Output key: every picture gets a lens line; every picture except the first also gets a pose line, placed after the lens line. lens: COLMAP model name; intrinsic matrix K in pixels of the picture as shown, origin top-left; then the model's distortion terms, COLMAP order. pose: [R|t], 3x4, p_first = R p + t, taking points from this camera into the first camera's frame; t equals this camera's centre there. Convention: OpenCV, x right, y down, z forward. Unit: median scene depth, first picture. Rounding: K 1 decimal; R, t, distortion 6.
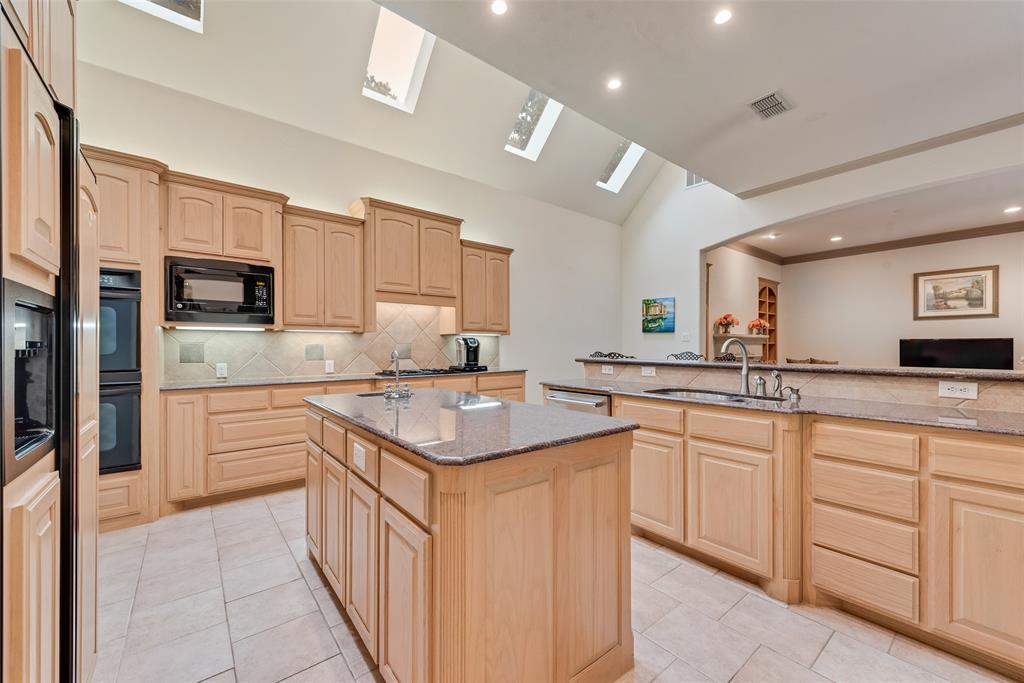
lens RADIAL K [[399.5, 0, 510.1], [0, 399.5, 348.1], [0, 0, 1]] dist [0.009684, -0.002412]
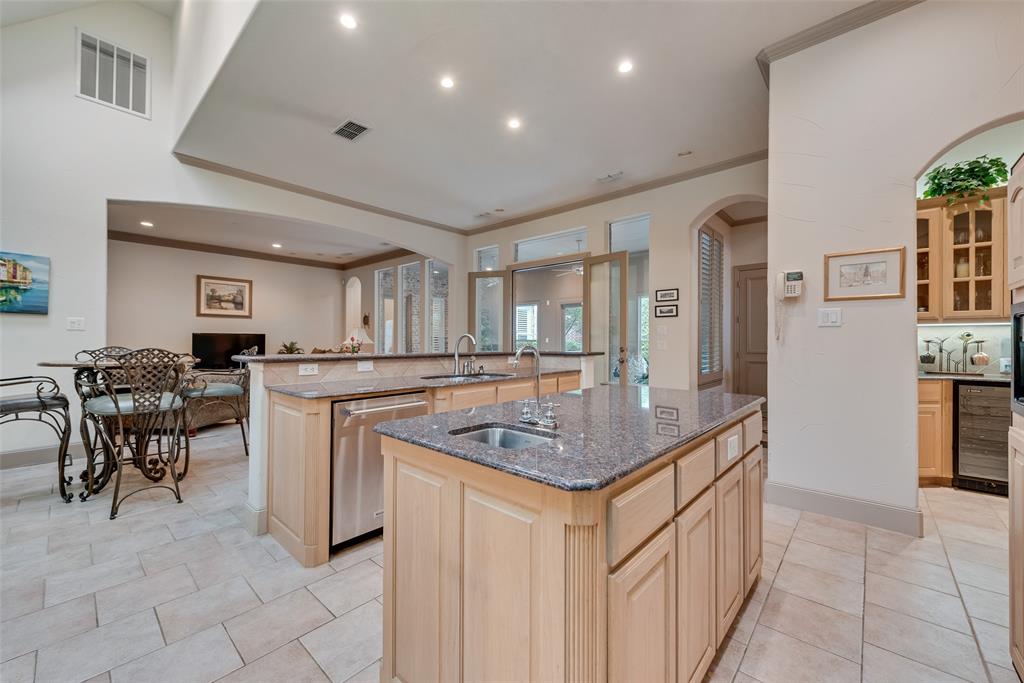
lens RADIAL K [[399.5, 0, 506.5], [0, 399.5, 339.2], [0, 0, 1]] dist [0.009684, -0.002412]
pose [[-0.162879, 0.004314, 0.986637, -0.458083], [-0.000188, 0.999990, -0.004403, 0.000117], [-0.986646, -0.000903, -0.162877, 0.613912]]
